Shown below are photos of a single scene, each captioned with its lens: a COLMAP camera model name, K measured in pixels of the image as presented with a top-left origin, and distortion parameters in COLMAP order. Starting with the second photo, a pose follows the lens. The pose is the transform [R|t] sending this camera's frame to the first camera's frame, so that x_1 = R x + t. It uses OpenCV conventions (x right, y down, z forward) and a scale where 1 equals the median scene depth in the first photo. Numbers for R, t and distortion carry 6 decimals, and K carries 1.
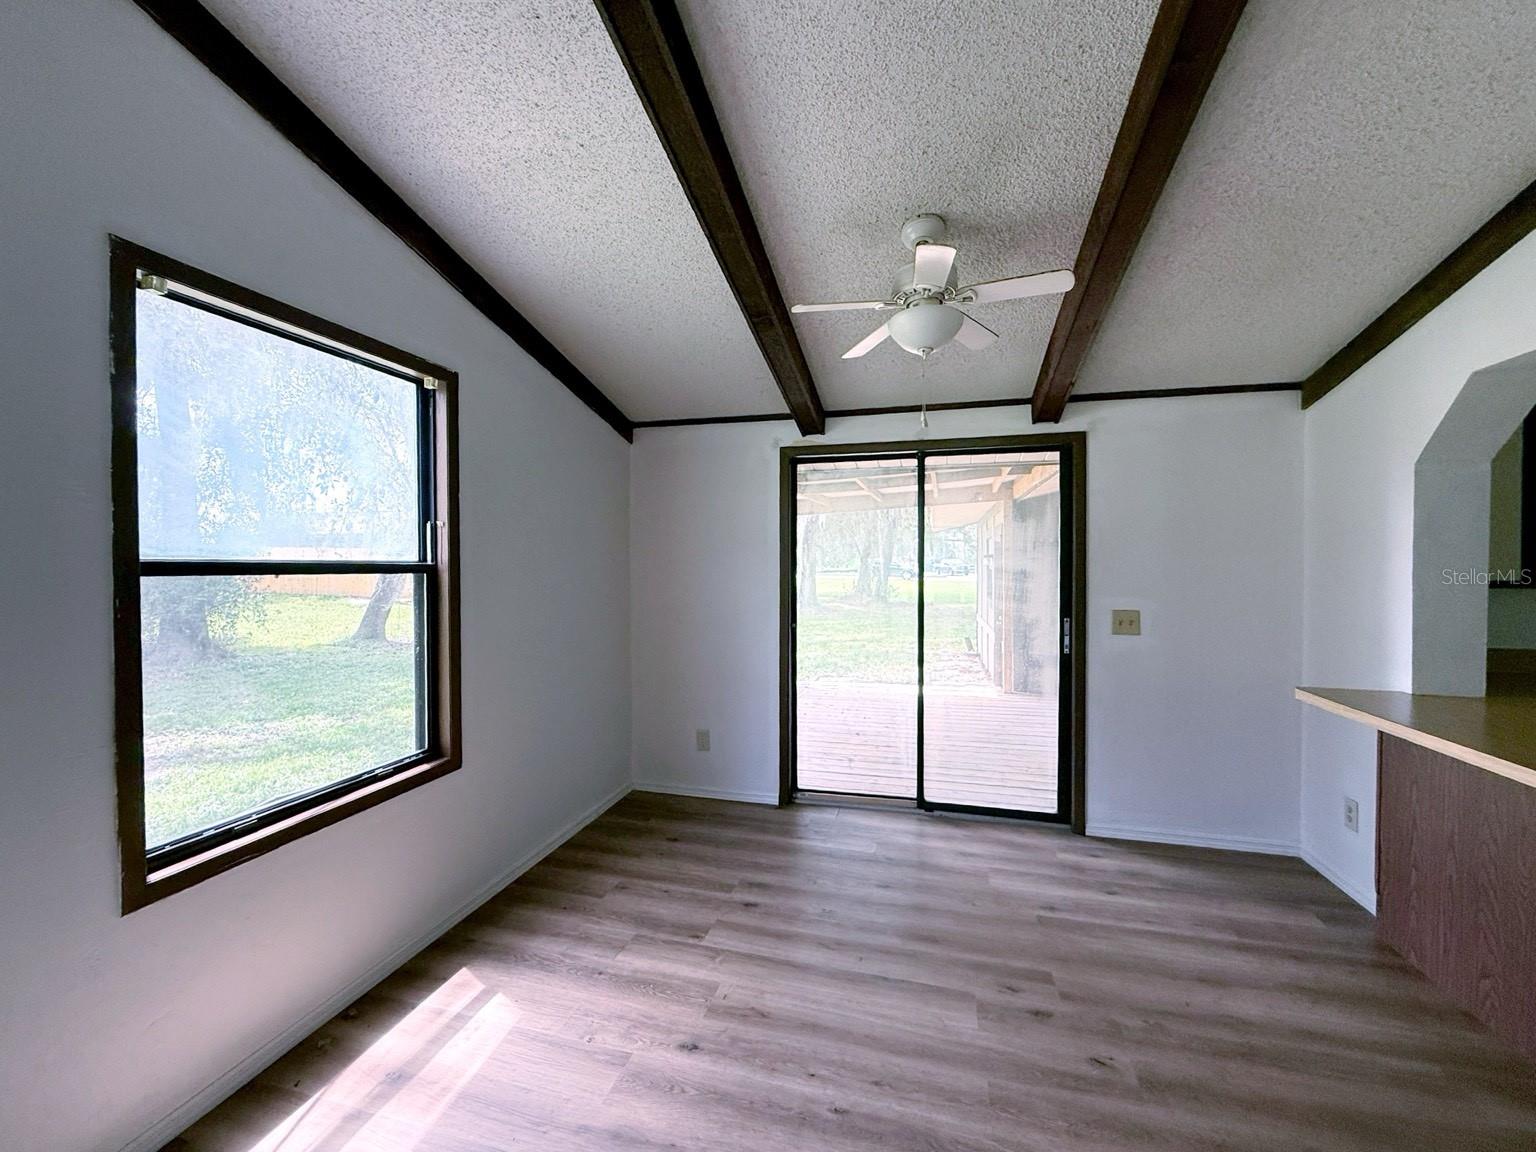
lens RADIAL K [[612.8, 0, 764.8], [0, 612.8, 572.6], [0, 0, 1]] dist [0.000117, 0.000000]
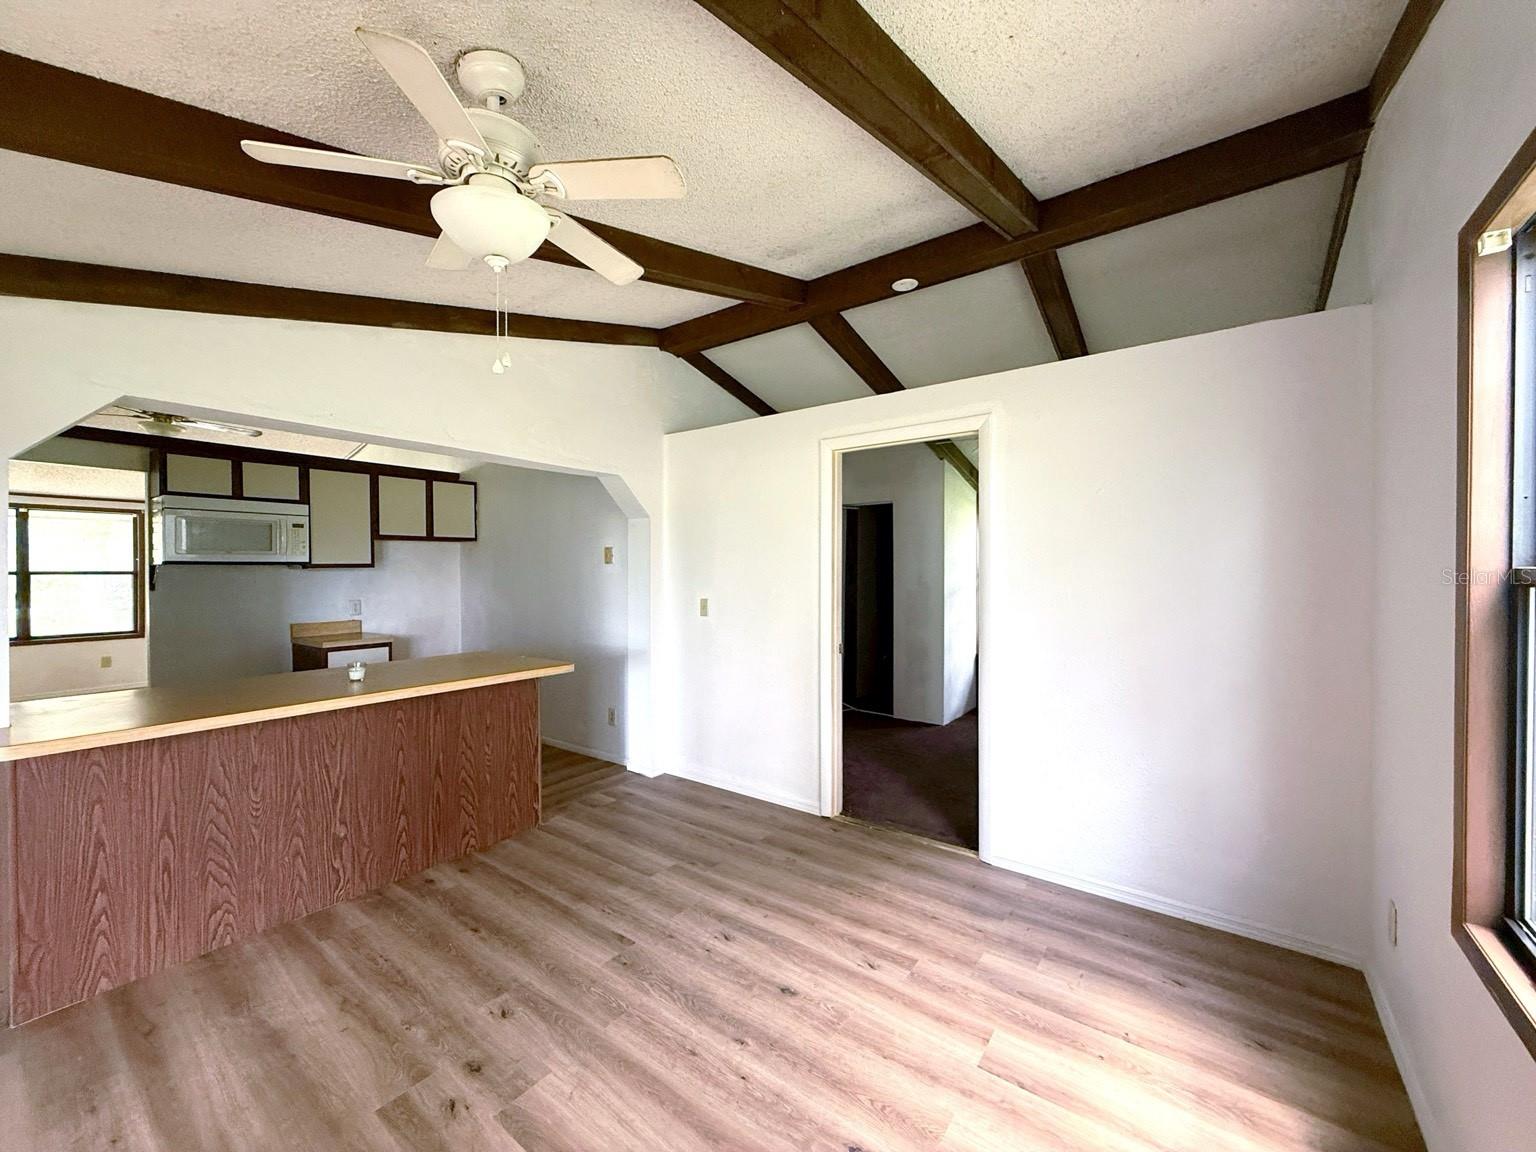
lens RADIAL K [[612.8, 0, 766.5], [0, 612.8, 574.2], [0, 0, 1]] dist [0.000117, 0.000000]
pose [[-0.931804, 0.000949, 0.362961, -0.322154], [0.007937, 0.999811, 0.017764, -0.028501], [-0.362875, 0.019434, -0.931635, 1.893020]]
